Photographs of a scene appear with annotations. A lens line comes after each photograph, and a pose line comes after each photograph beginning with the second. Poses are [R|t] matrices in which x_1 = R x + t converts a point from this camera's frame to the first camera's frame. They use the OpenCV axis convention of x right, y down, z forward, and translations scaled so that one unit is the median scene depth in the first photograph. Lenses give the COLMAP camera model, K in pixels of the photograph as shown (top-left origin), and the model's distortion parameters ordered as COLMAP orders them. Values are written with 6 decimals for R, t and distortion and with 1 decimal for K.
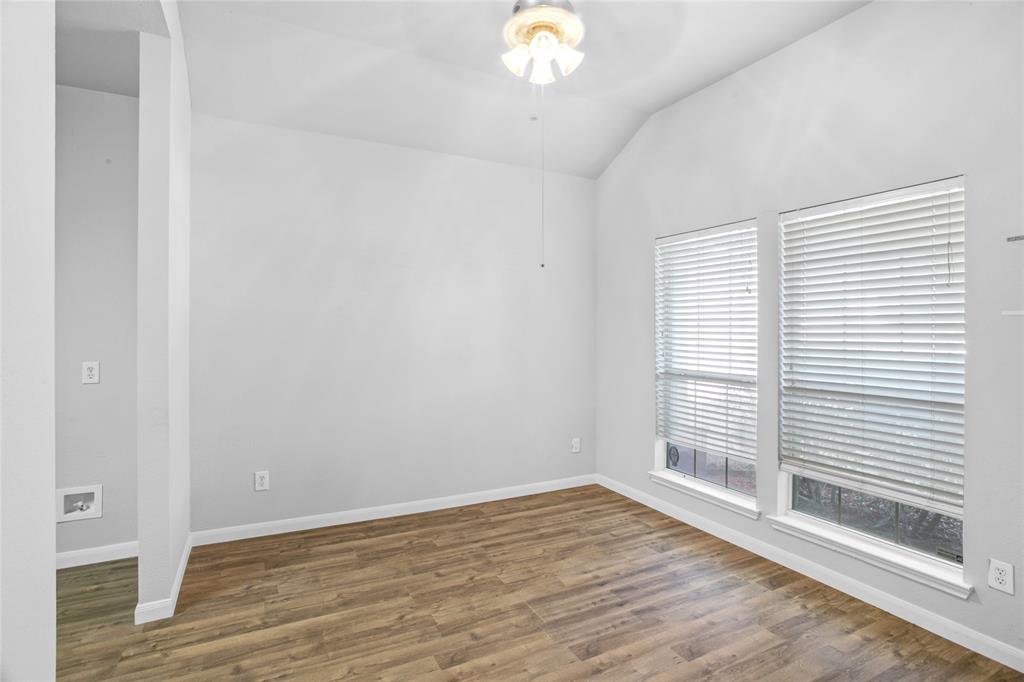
lens RADIAL K [[513.5, 0, 499.2], [0, 513.5, 325.4], [0, 0, 1]] dist [-0.057497, 0.017925]
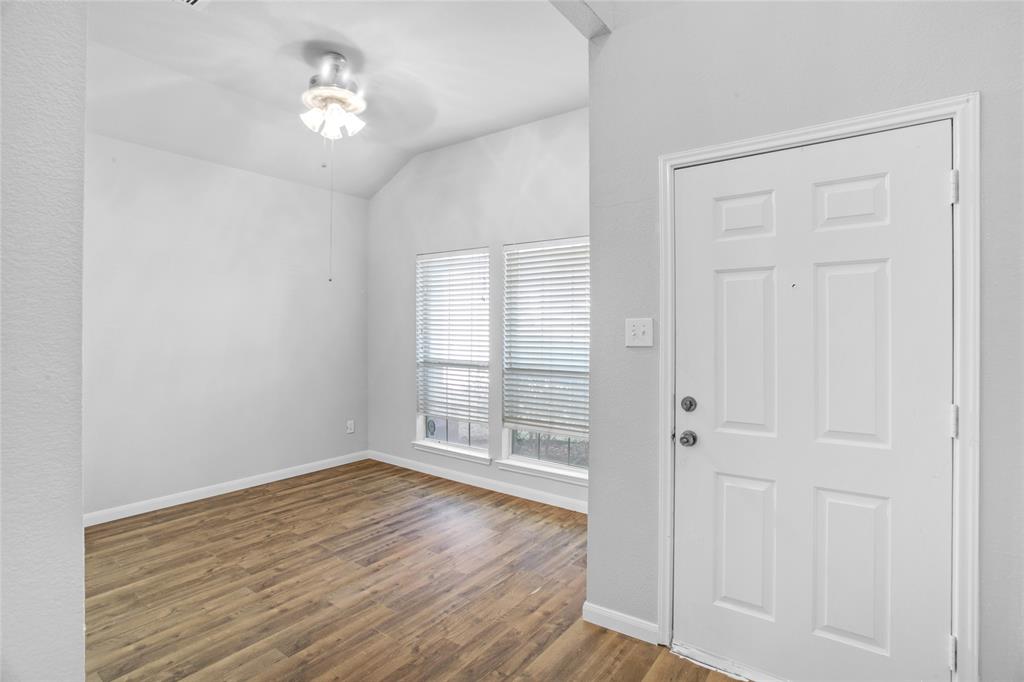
lens RADIAL K [[513.5, 0, 508.8], [0, 513.5, 329.7], [0, 0, 1]] dist [-0.057497, 0.017925]
pose [[0.893421, -0.002615, 0.449212, -0.074355], [-0.004936, 0.999866, 0.015638, -0.008839], [-0.449193, -0.016188, 0.893288, -0.291679]]
